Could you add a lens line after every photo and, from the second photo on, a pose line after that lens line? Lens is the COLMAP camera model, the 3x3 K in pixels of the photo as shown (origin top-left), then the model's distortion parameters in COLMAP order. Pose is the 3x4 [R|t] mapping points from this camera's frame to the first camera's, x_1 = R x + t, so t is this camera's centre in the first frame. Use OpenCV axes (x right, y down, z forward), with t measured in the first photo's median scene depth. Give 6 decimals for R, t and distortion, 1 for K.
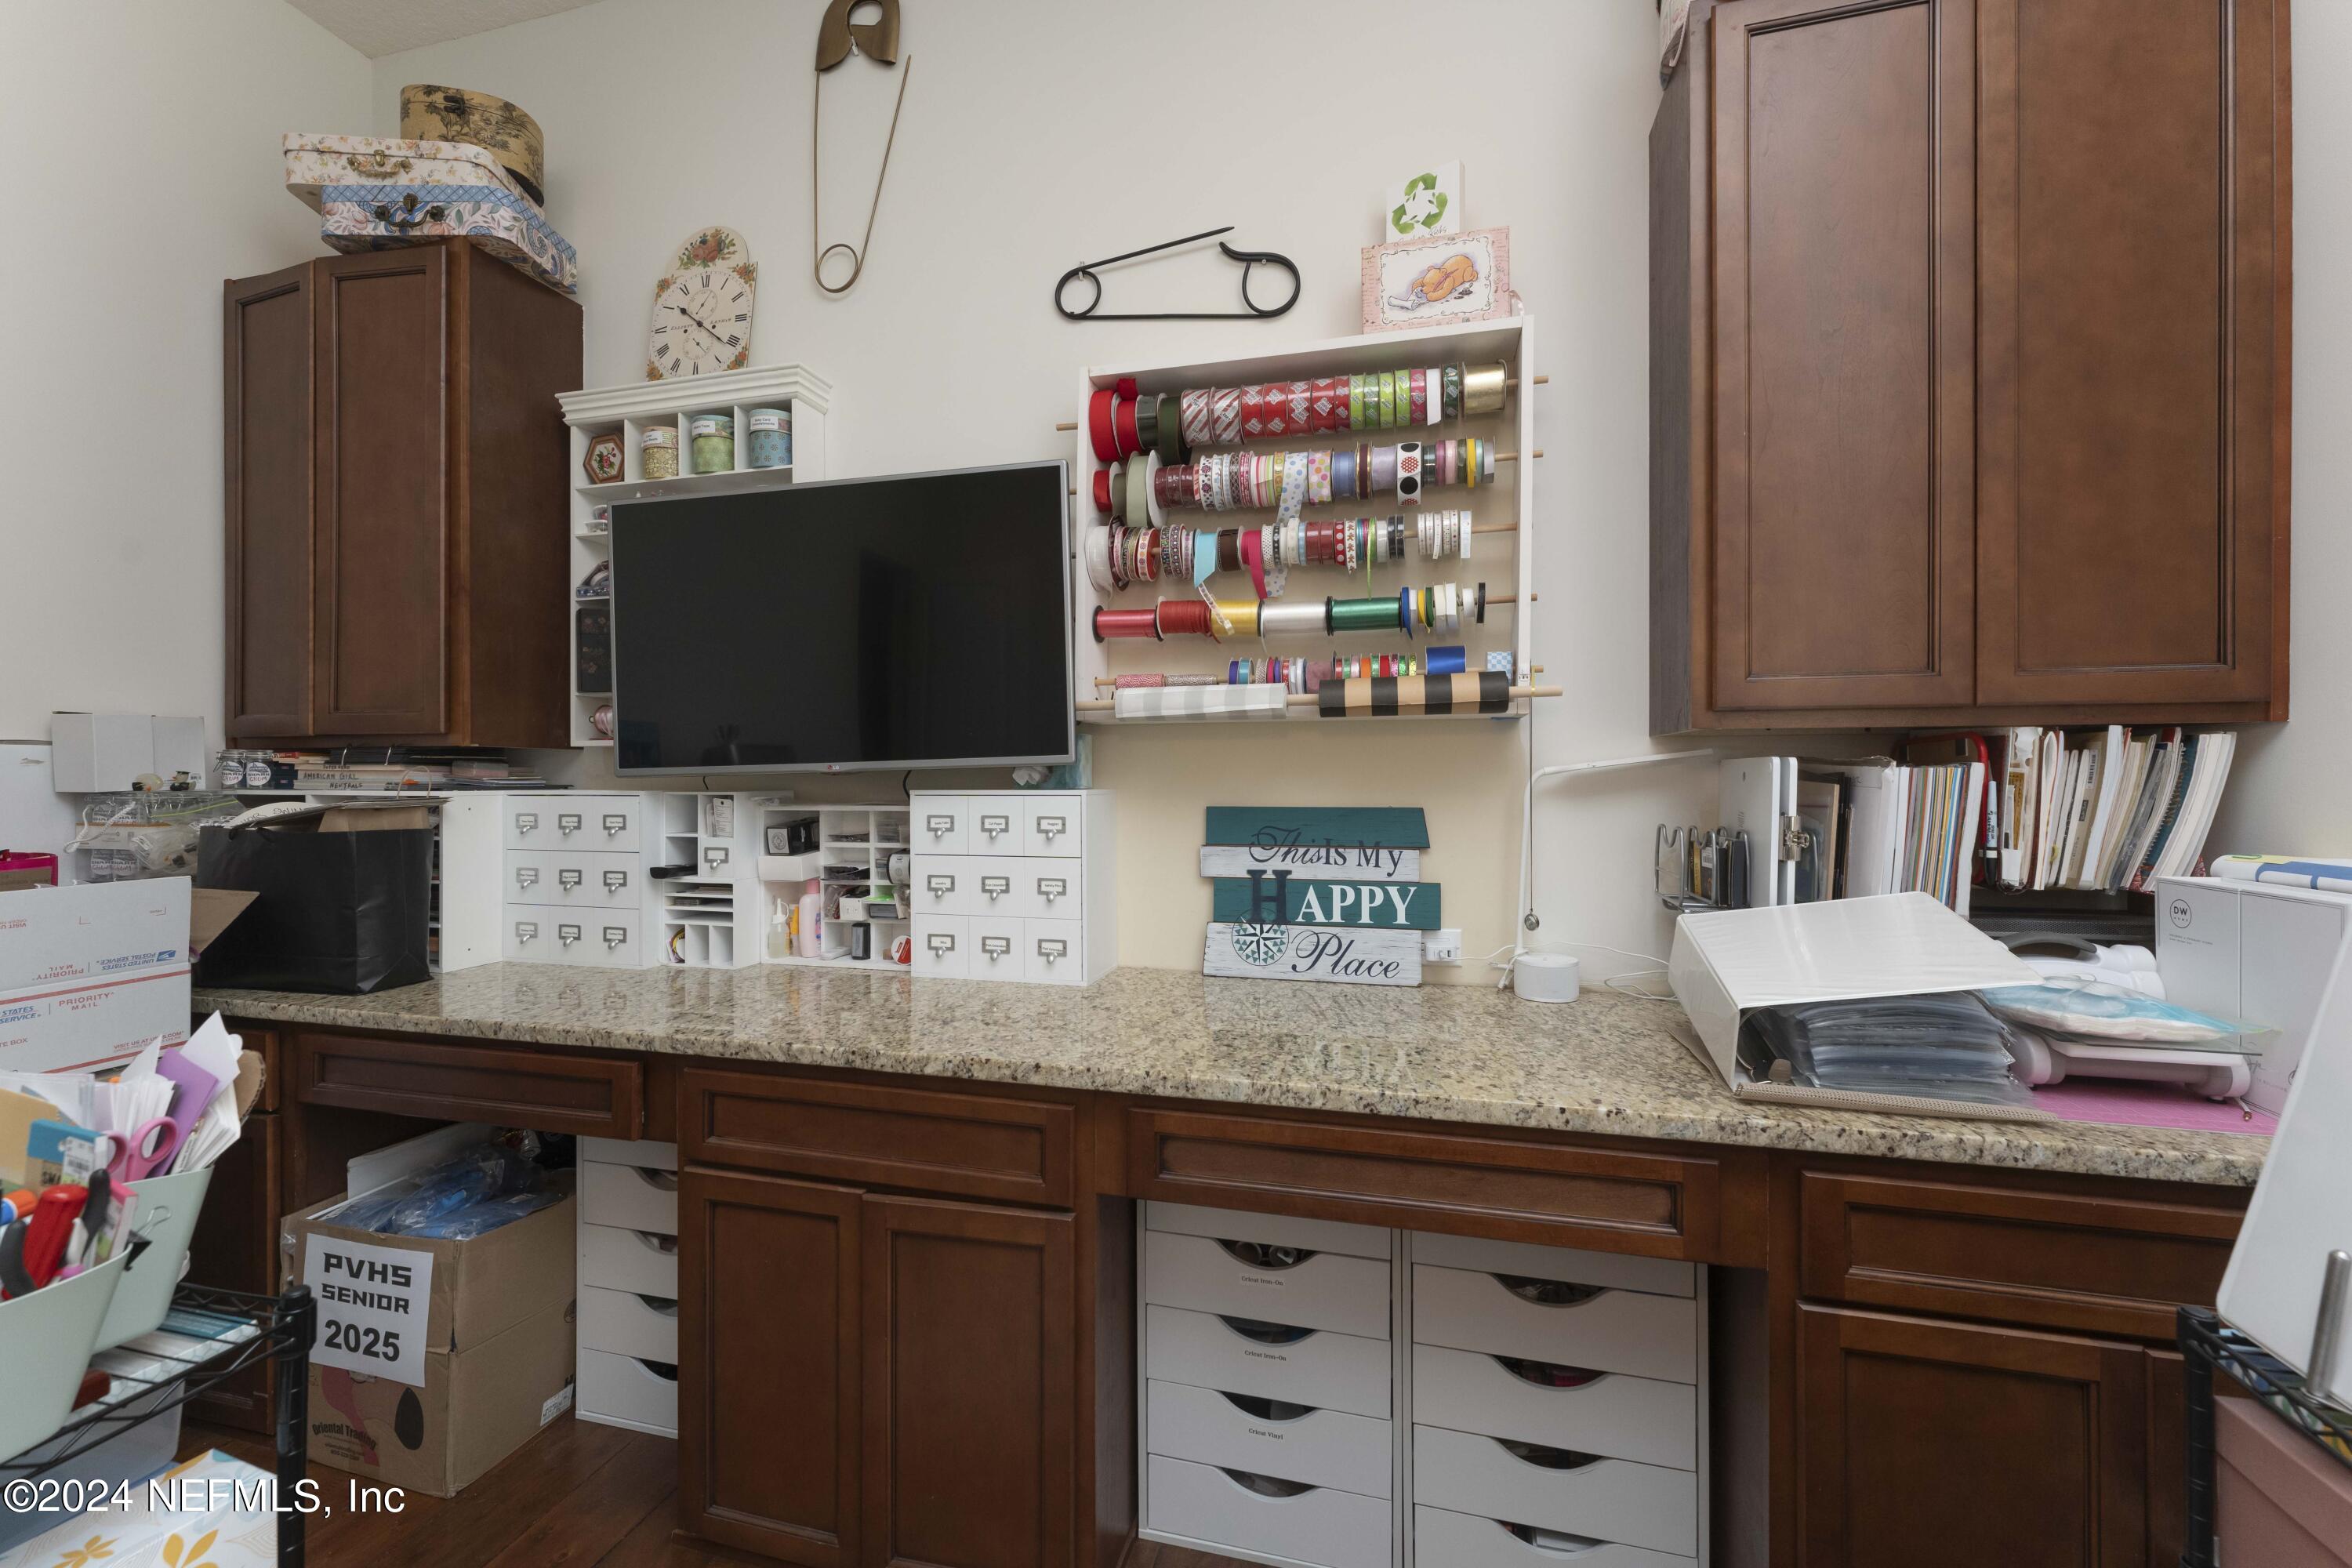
lens RADIAL K [[933.8, 0, 1181.6], [0, 933.8, 776.8], [0, 0, 1]] dist [-0.003804, 0.000987]
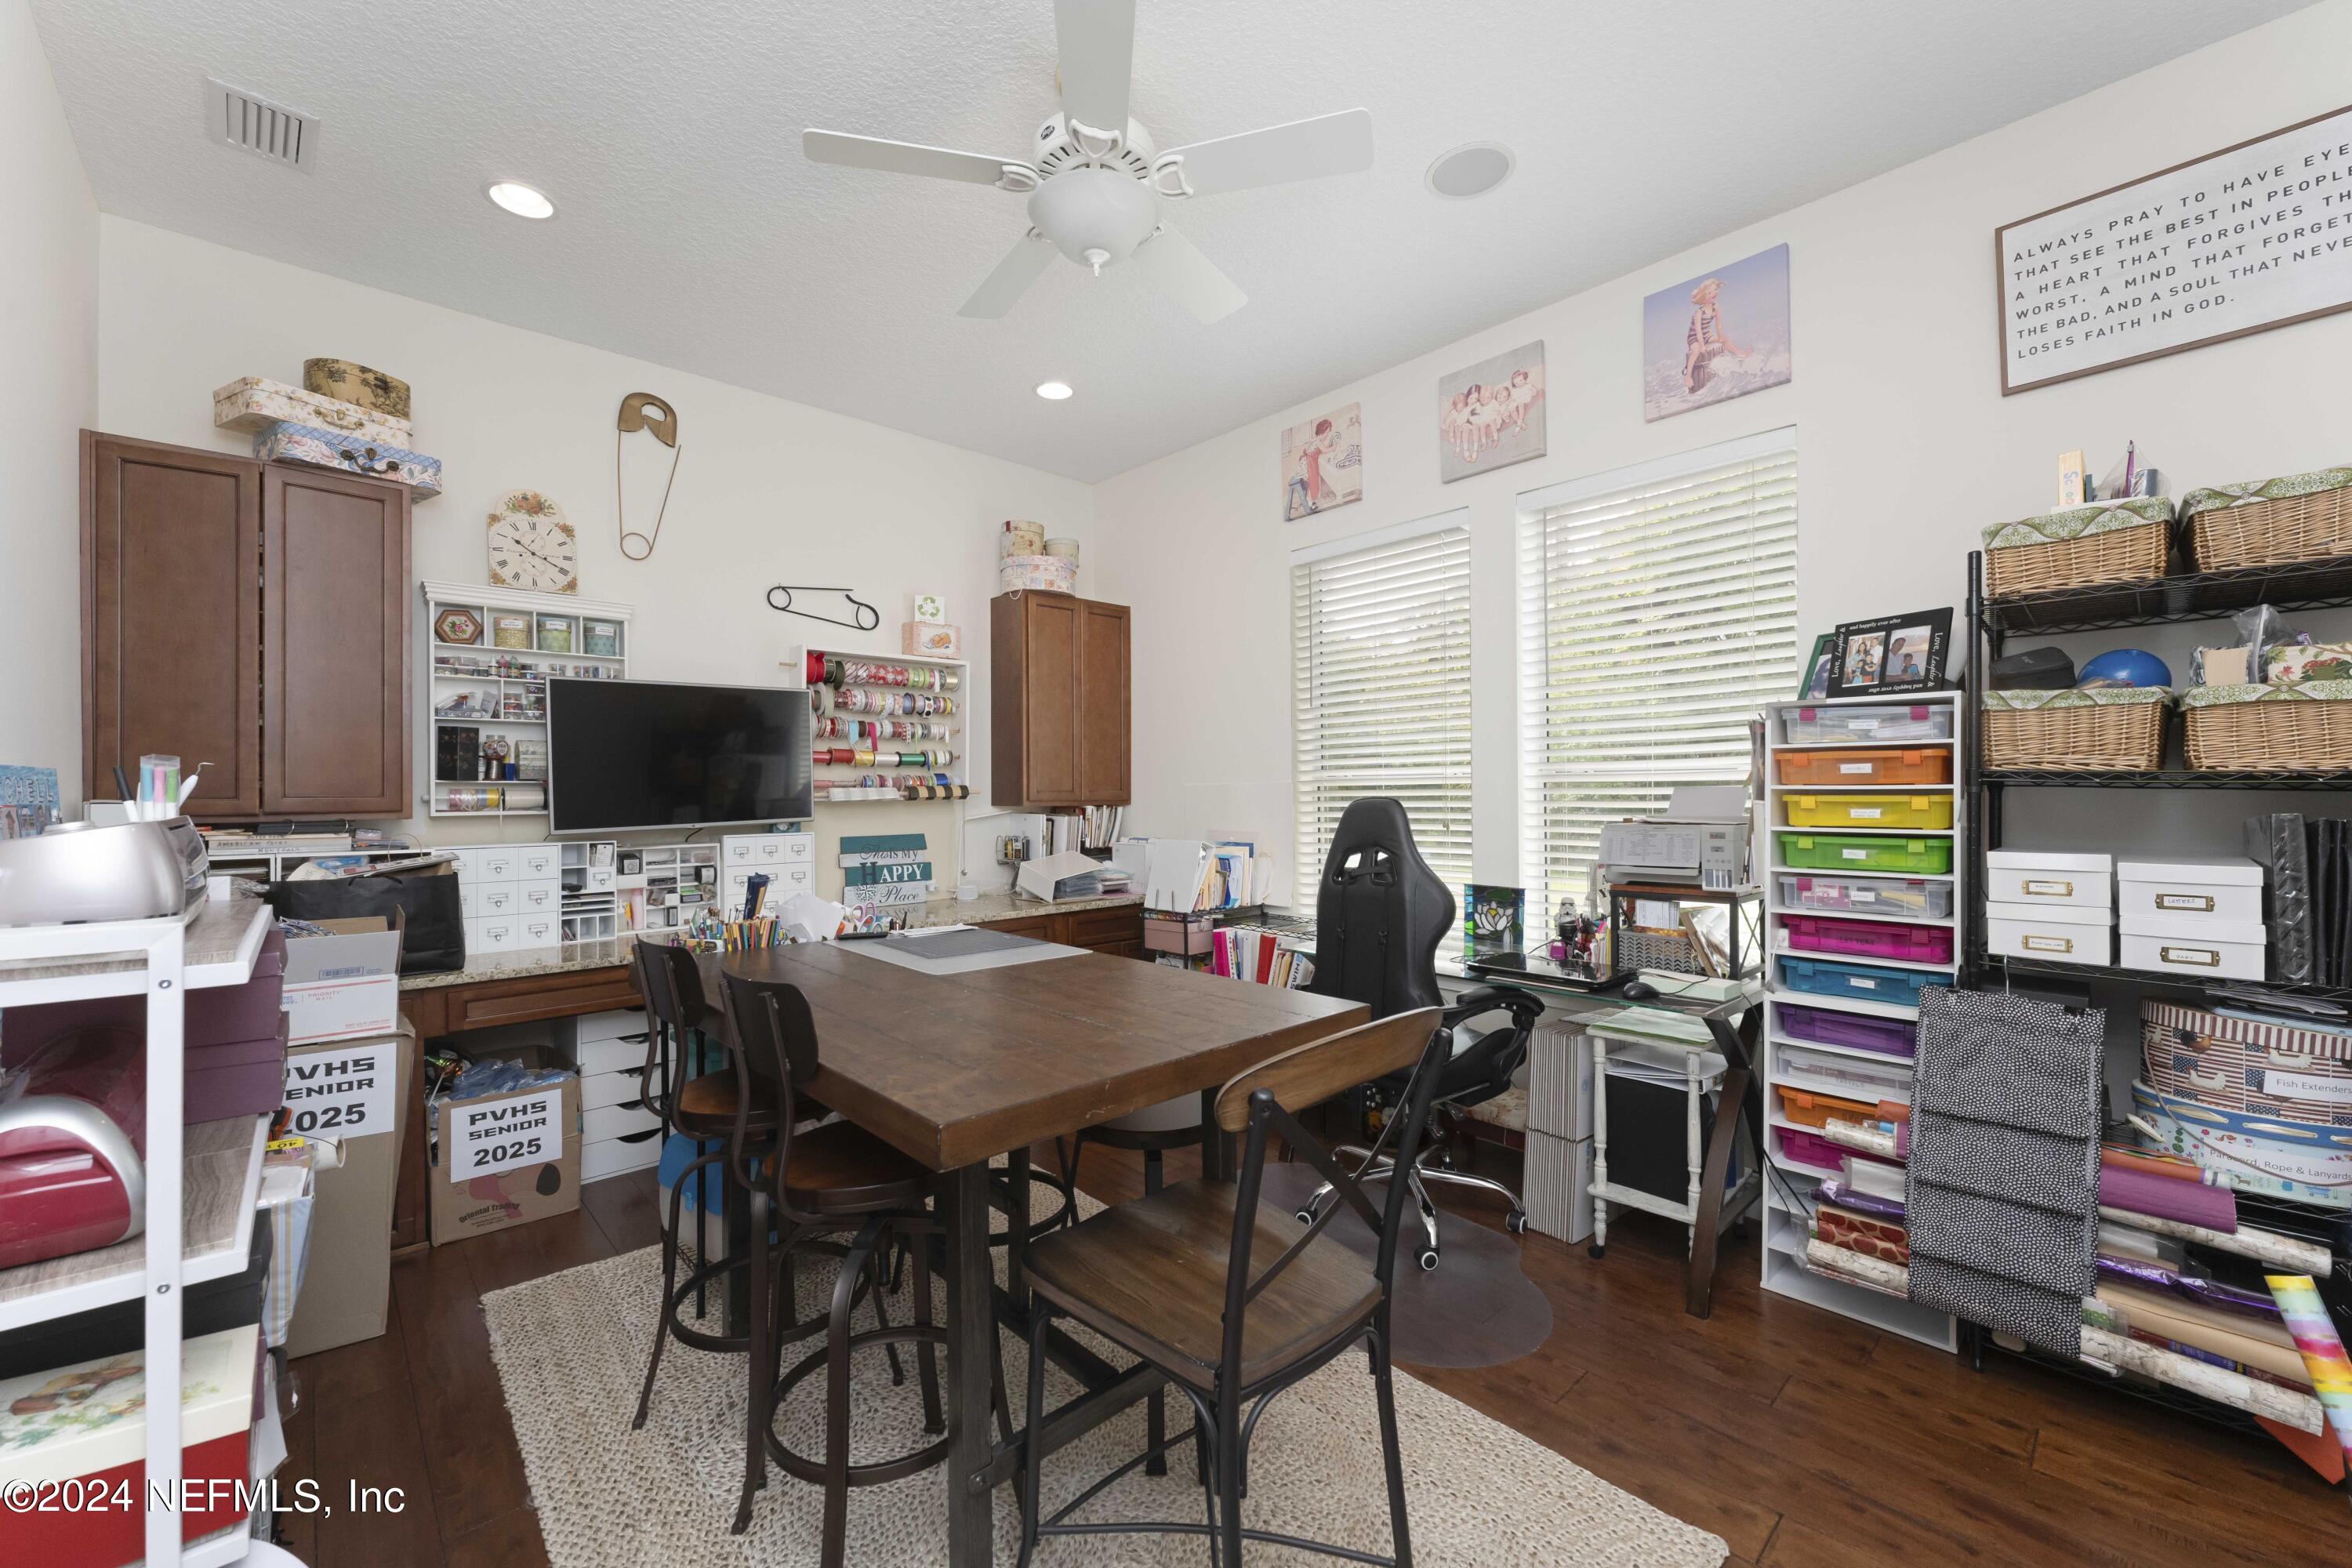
lens RADIAL K [[933.8, 0, 1175.3], [0, 933.8, 789.2], [0, 0, 1]] dist [-0.003804, 0.000987]
pose [[0.529113, -0.001384, 0.848550, -1.554717], [0.006748, 0.999974, -0.002577, -0.077569], [-0.848525, 0.007089, 0.529108, -0.956382]]
